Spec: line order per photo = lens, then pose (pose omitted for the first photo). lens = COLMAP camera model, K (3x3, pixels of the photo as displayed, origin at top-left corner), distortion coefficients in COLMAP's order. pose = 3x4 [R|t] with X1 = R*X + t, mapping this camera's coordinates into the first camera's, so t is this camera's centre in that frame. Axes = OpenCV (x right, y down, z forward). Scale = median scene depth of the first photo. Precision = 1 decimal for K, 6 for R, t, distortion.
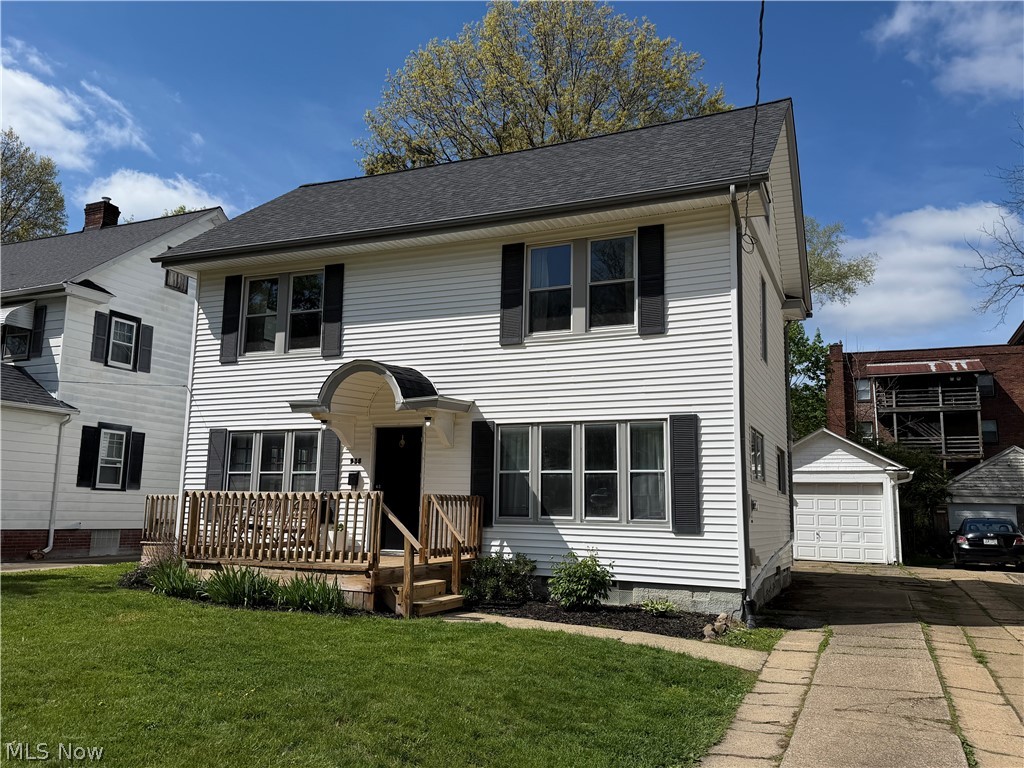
lens RADIAL K [[807.0, 0, 526.0], [0, 807.0, 367.5], [0, 0, 1]] dist [0.123700, -0.004675]
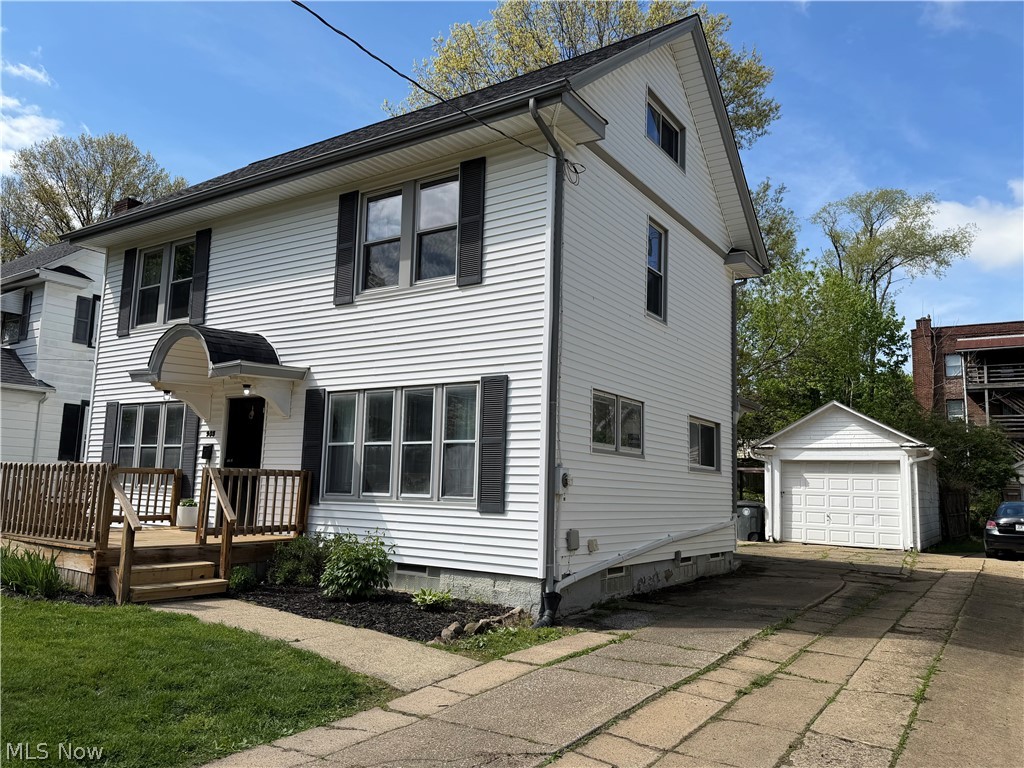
lens RADIAL K [[741.9, 0, 532.7], [0, 741.9, 372.5], [0, 0, 1]] dist [0.163799, -0.263953]
pose [[0.984293, -0.016740, -0.175745, 0.334512], [0.020106, 0.999647, 0.017392, 0.037527], [0.175391, -0.020652, 0.984282, 0.205717]]
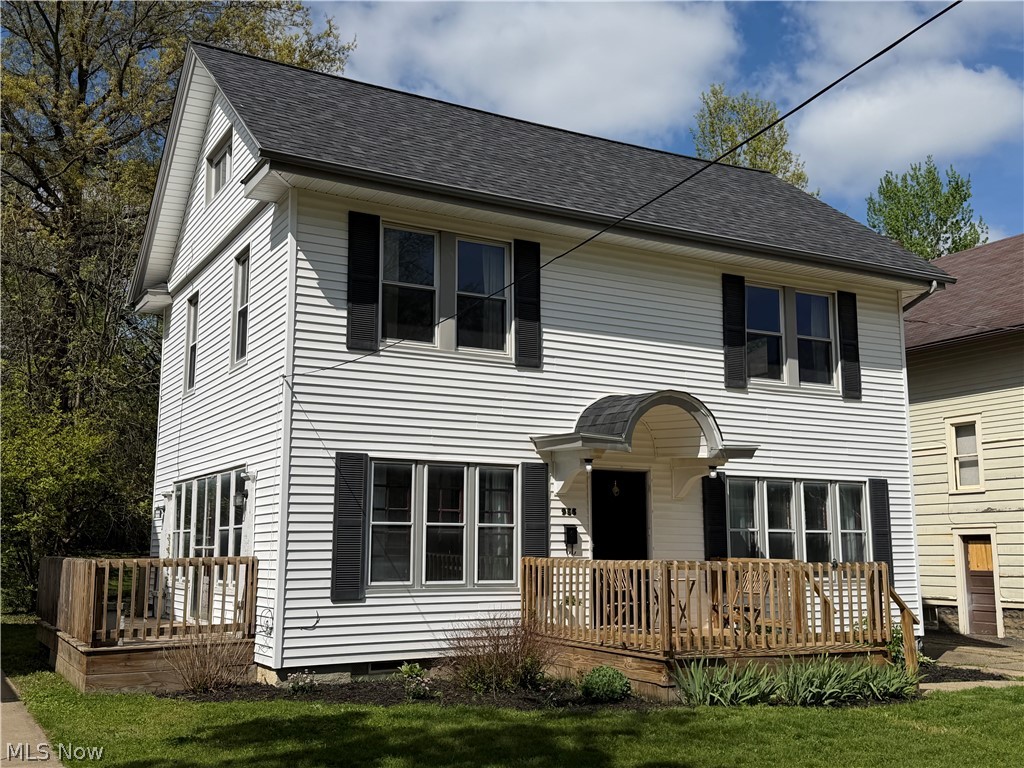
lens RADIAL K [[1054.9, 0, 540.4], [0, 1054.9, 380.7], [0, 0, 1]] dist [0.152826, 0.002622]
pose [[0.596589, 0.117006, 0.793972, -1.075485], [-0.116092, 0.991492, -0.058883, 0.058188], [-0.794106, -0.057045, 0.605096, 0.454944]]
